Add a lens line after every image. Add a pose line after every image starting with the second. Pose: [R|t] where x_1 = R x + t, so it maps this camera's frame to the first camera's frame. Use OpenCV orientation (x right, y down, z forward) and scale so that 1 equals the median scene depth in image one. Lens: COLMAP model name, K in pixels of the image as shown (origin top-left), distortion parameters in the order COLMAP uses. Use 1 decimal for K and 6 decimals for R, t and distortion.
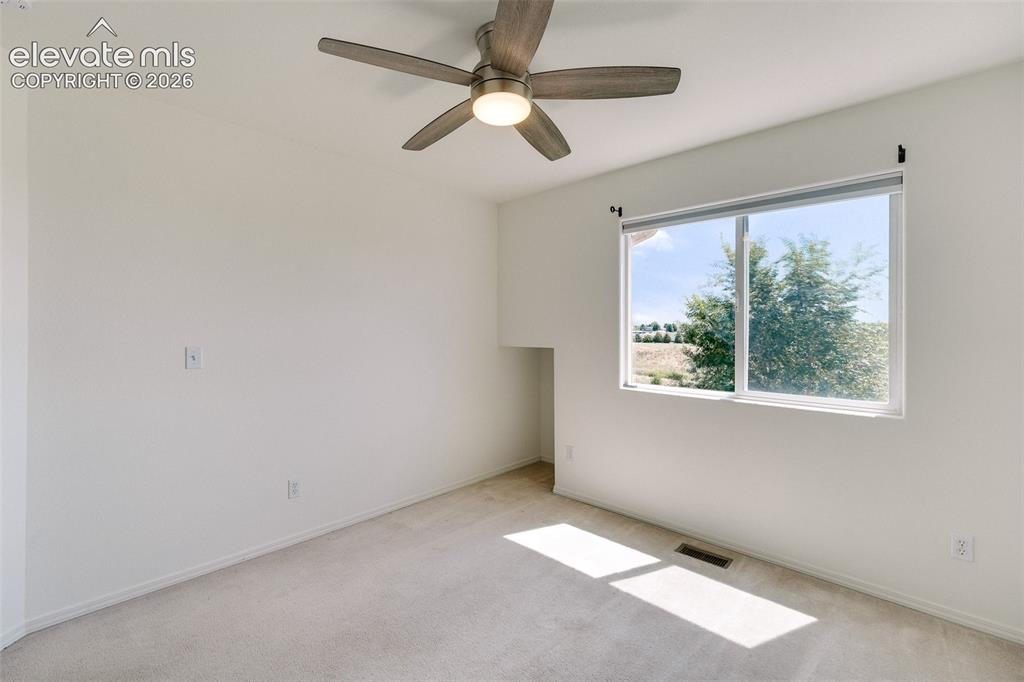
lens RADIAL K [[429.2, 0, 508.9], [0, 429.2, 335.0], [0, 0, 1]] dist [0.000568, -0.000652]
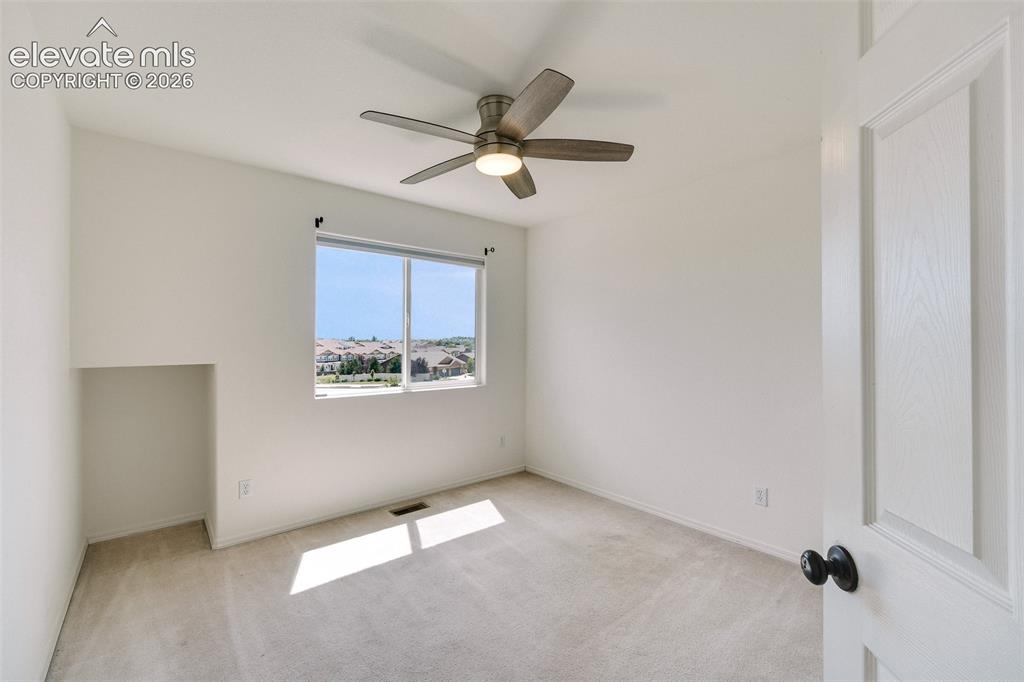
lens RADIAL K [[429.2, 0, 490.3], [0, 429.2, 351.4], [0, 0, 1]] dist [0.000568, -0.000652]
pose [[0.156919, -0.026949, 0.987244, -0.796529], [0.011766, 0.999608, 0.025416, -0.009148], [-0.987541, 0.007628, 0.157174, 0.526608]]
